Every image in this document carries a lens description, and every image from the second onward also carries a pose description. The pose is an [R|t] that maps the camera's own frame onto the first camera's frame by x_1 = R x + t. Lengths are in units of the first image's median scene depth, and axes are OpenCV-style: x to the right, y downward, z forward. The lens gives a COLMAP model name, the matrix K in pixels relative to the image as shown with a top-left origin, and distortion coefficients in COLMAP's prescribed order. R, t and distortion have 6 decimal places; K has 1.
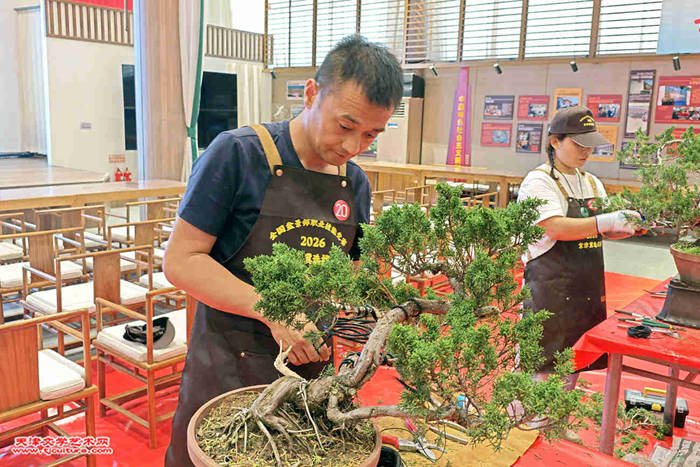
lens RADIAL K [[653.3, 0, 350.0], [0, 653.3, 231.0], [0, 0, 1]] dist [0.044613, 0.000000]
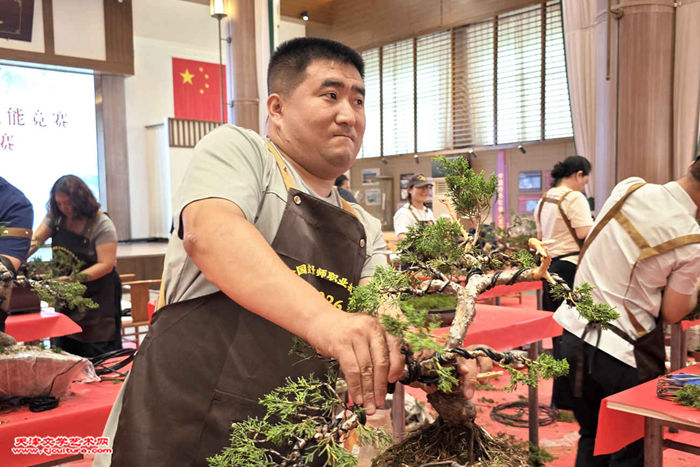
lens RADIAL K [[653.3, 0, 349.4], [0, 653.3, 236.9], [0, 0, 1]] dist [0.044613, 0.000000]
pose [[0.988553, -0.040725, -0.145270, 0.067612], [0.023273, 0.992517, -0.119872, 0.042425], [0.149065, 0.115119, 0.982103, -0.183973]]
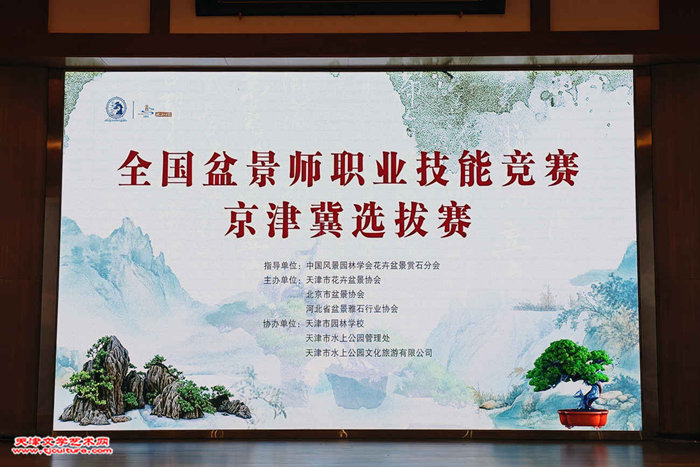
lens RADIAL K [[791.6, 0, 350.0], [0, 791.6, 232.9], [0, 0, 1]] dist [0.016402, 0.000000]
pose [[0.620664, -0.058330, -0.781904, -0.218642], [-0.115922, 0.979444, -0.165083, -0.149670], [0.775460, 0.193101, 0.601144, 0.392181]]
